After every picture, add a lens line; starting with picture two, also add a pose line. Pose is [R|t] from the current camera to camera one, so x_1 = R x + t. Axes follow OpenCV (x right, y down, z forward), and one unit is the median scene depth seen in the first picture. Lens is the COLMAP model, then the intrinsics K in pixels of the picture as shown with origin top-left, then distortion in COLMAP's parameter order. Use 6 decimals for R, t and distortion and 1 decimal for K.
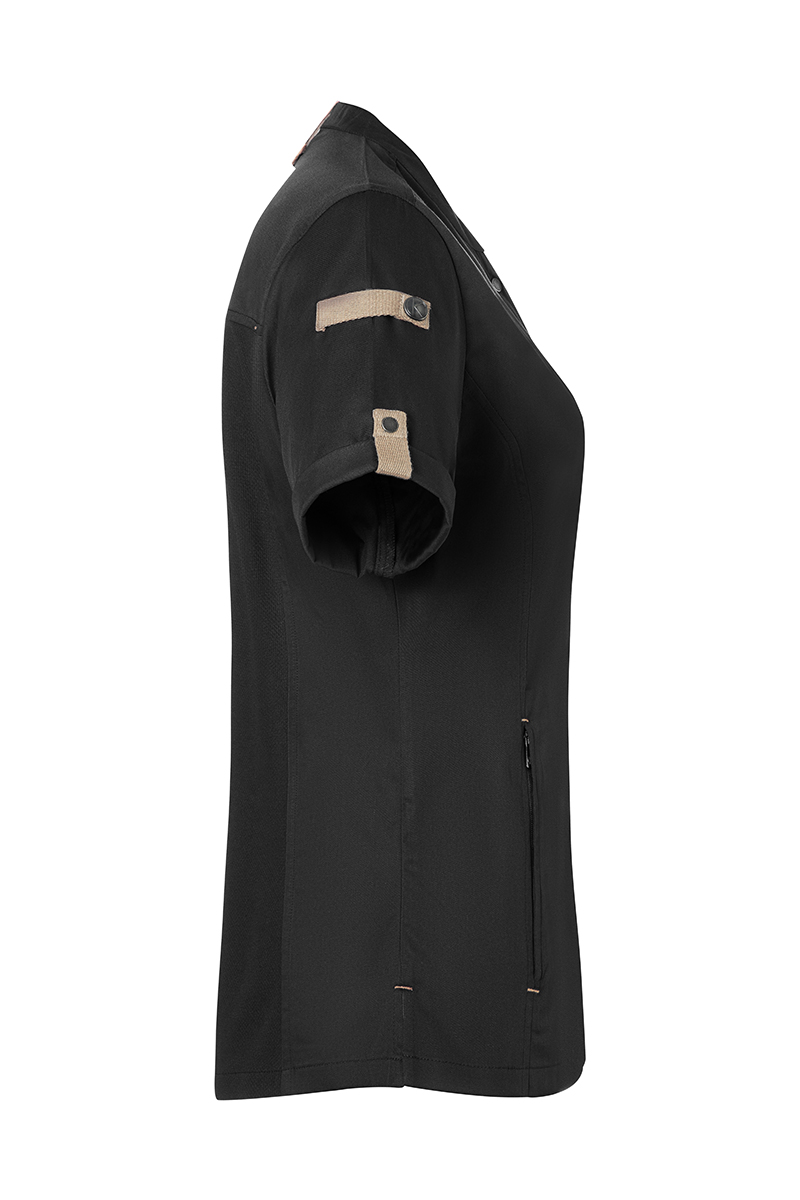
lens RADIAL K [[3594.5, 0, 400.5], [0, 3594.5, 603.2], [0, 0, 1]] dist [0.139609, 0.000000]
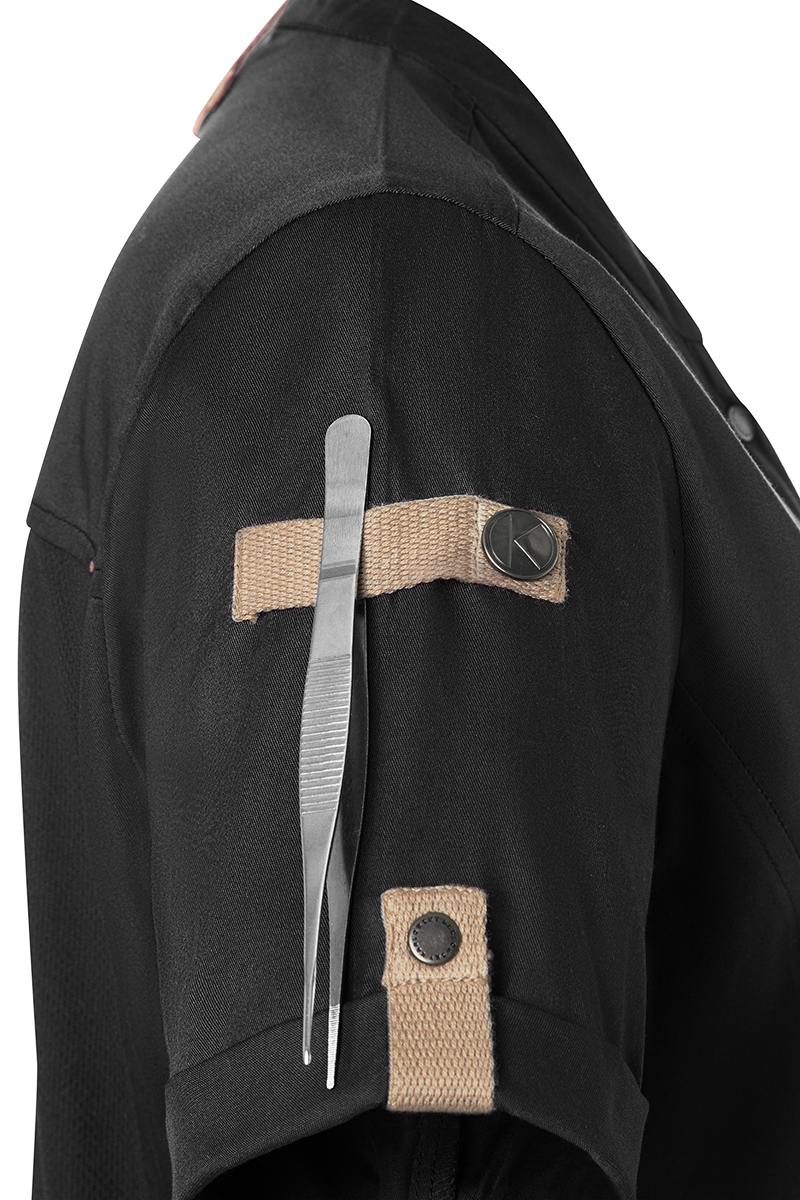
lens RADIAL K [[3594.5, 0, 398.8], [0, 3594.5, 596.9], [0, 0, 1]] dist [0.139609, 0.000000]
pose [[0.999014, -0.006256, -0.043942, 0.007510], [0.006457, 0.999969, 0.004433, -0.078001], [0.043913, -0.004712, 0.999024, 0.660389]]
